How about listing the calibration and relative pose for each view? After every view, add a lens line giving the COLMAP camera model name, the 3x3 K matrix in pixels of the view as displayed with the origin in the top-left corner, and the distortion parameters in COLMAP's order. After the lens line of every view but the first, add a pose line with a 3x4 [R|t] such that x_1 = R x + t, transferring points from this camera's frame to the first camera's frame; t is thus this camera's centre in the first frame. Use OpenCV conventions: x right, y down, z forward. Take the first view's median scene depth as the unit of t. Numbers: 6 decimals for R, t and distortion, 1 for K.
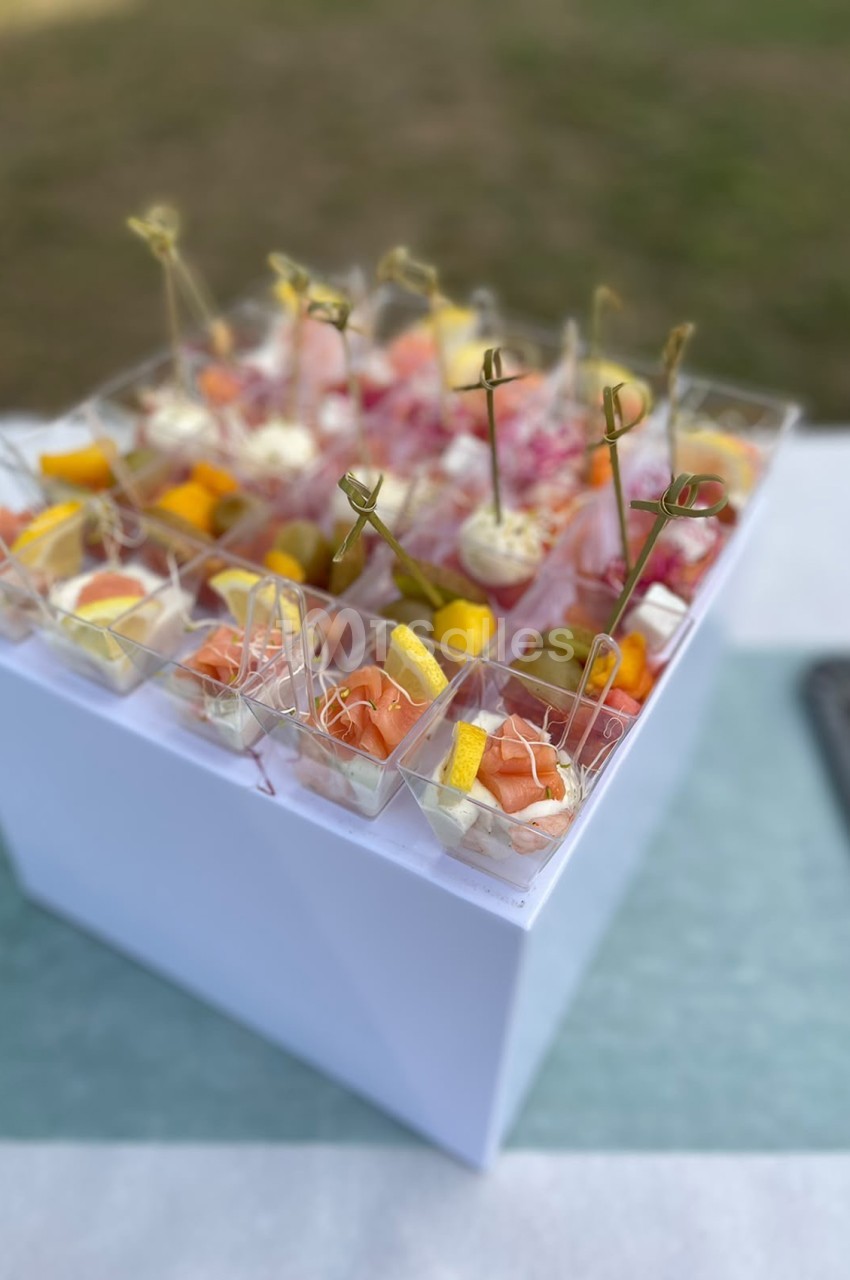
lens RADIAL K [[1010.0, 0, 425.0], [0, 1010.0, 640.0], [0, 0, 1]] dist [0.015272, -0.001273]
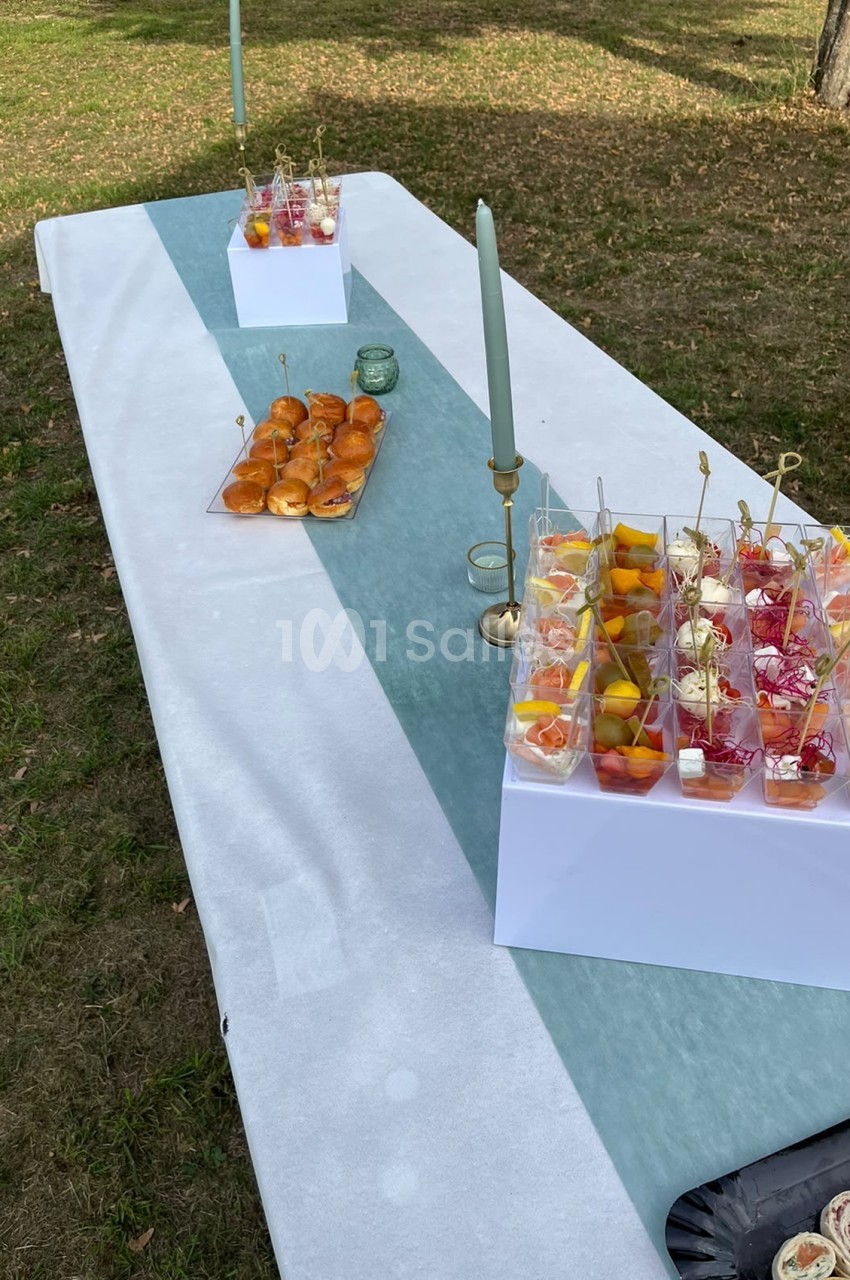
lens RADIAL K [[972.8, 0, 425.8], [0, 972.8, 614.0], [0, 0, 1]] dist [0.006328, 0.001251]
pose [[0.358620, 0.583373, -0.728744, 1.036902], [-0.621849, 0.731529, 0.279587, -0.361083], [0.696201, 0.352903, 0.625111, -0.438528]]
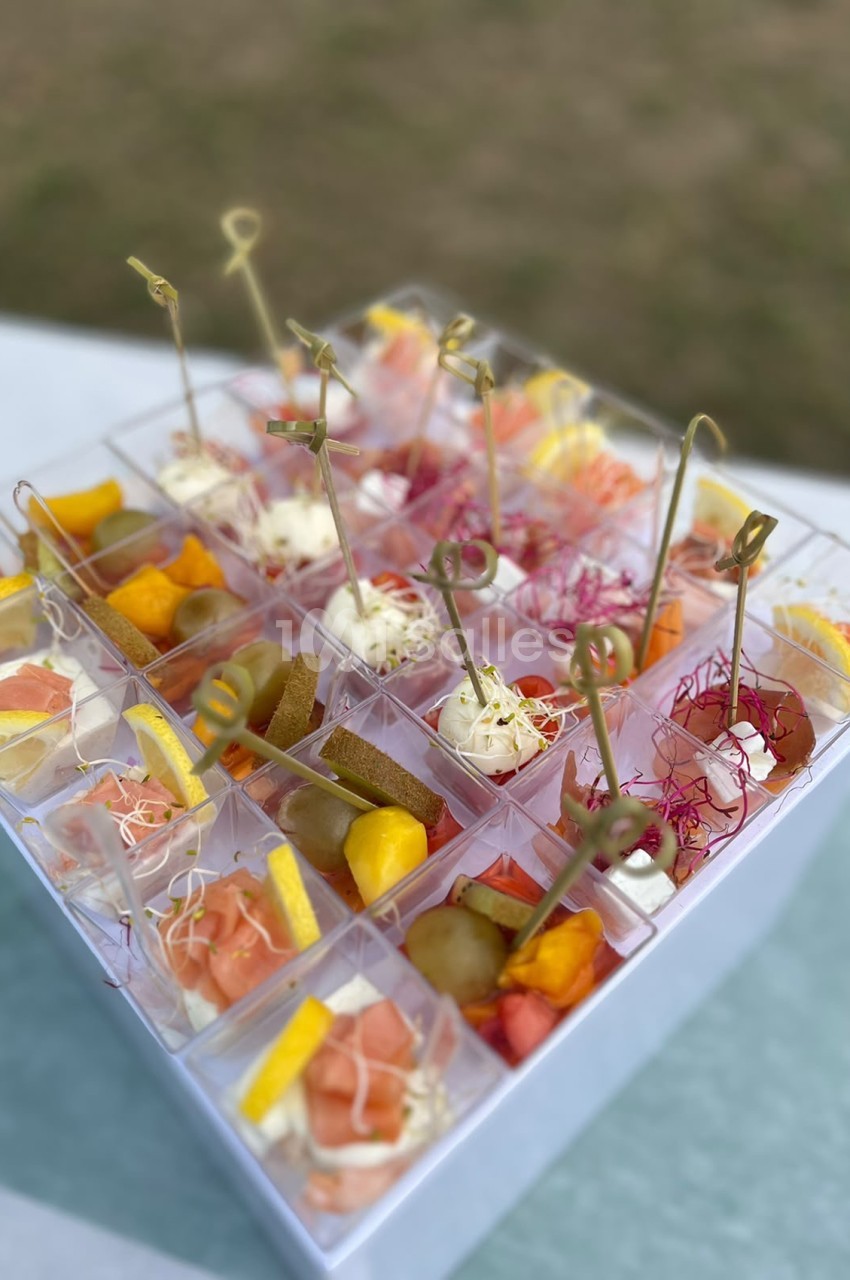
lens RADIAL K [[1010.0, 0, 425.0], [0, 1010.0, 640.0], [0, 0, 1]] dist [0.015272, -0.001273]
pose [[0.952639, 0.217900, -0.212128, 0.178328], [-0.196933, 0.973571, 0.115663, -0.237371], [0.231725, -0.068410, 0.970373, 0.199924]]
